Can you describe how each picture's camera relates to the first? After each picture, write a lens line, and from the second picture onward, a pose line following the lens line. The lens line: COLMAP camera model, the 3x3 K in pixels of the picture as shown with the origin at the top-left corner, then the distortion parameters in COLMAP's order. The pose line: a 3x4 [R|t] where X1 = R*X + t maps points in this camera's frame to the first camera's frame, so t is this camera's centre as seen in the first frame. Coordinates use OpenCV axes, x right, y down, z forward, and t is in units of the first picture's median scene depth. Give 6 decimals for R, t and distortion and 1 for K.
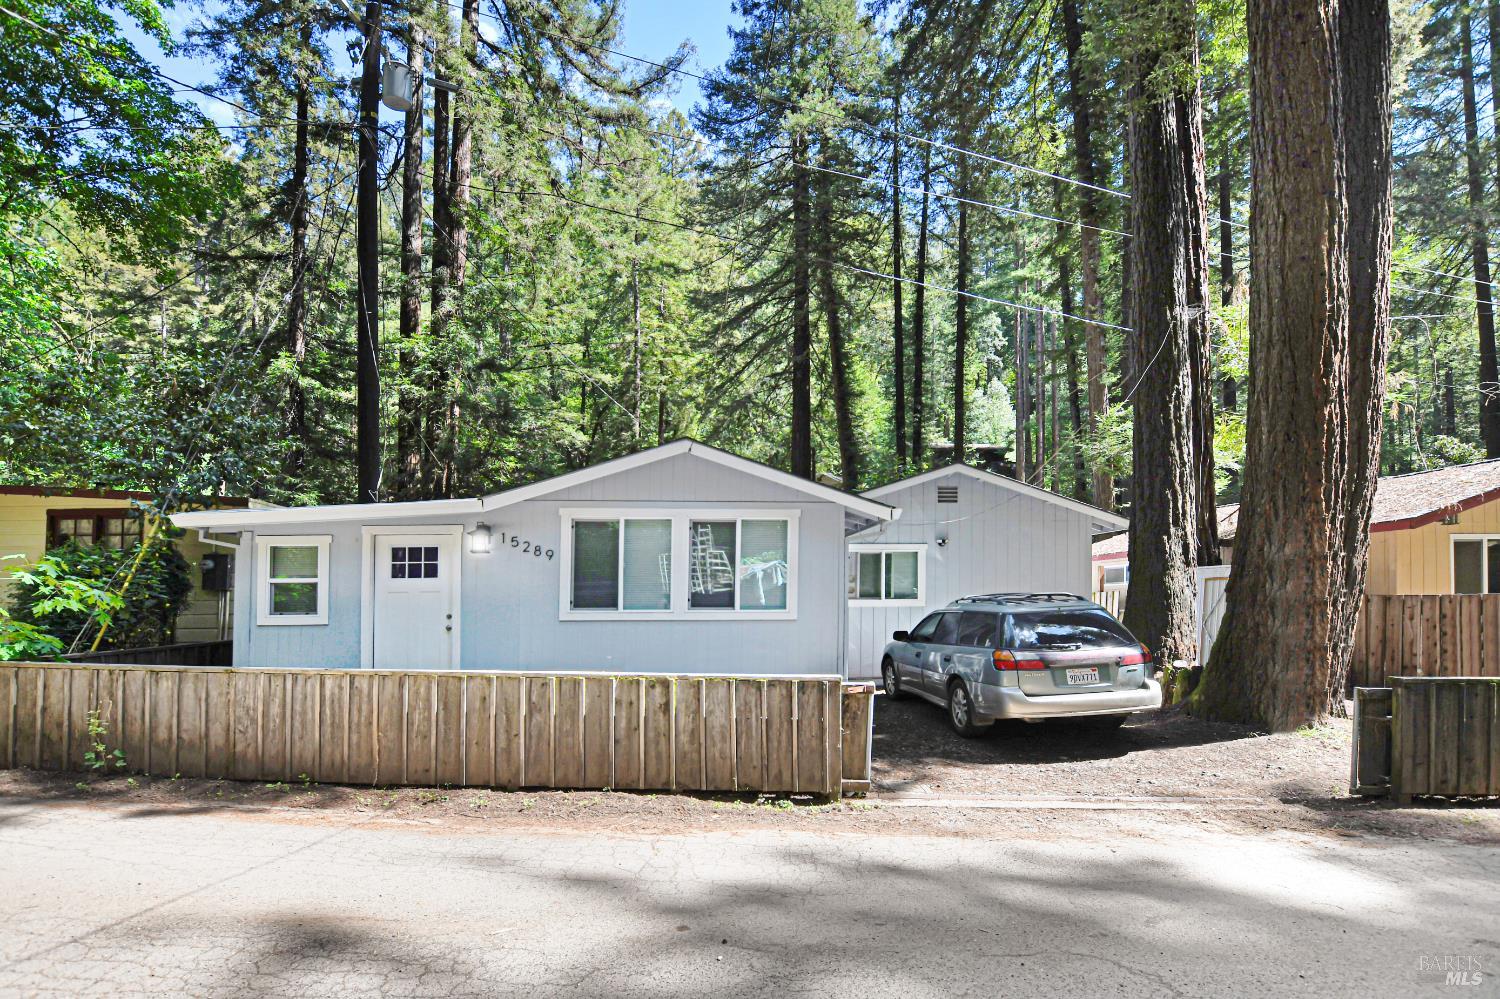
lens RADIAL K [[702.7, 0, 840.7], [0, 702.7, 553.1], [0, 0, 1]] dist [-0.024080, 0.000532]
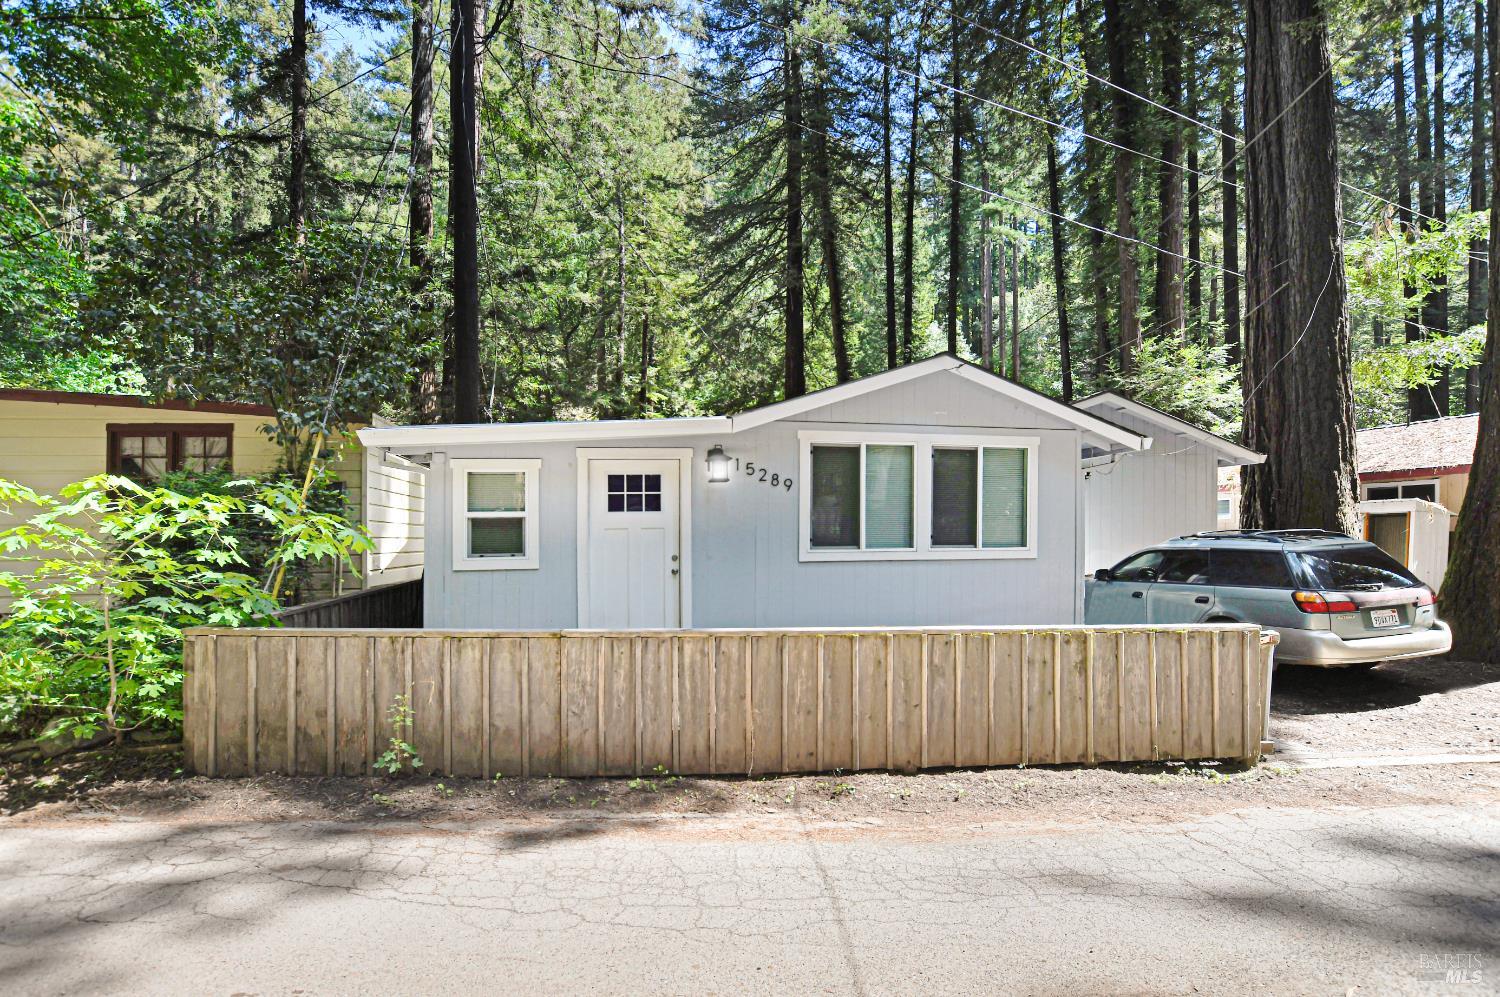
lens RADIAL K [[689.2, 0, 750.0], [0, 689.2, 498.5], [0, 0, 1]] dist [-0.024832, 0.001009]
pose [[0.995330, 0.004419, 0.096431, -0.538775], [-0.006100, 0.999834, 0.017142, 0.004766], [-0.096339, -0.017650, 0.995192, 0.164803]]
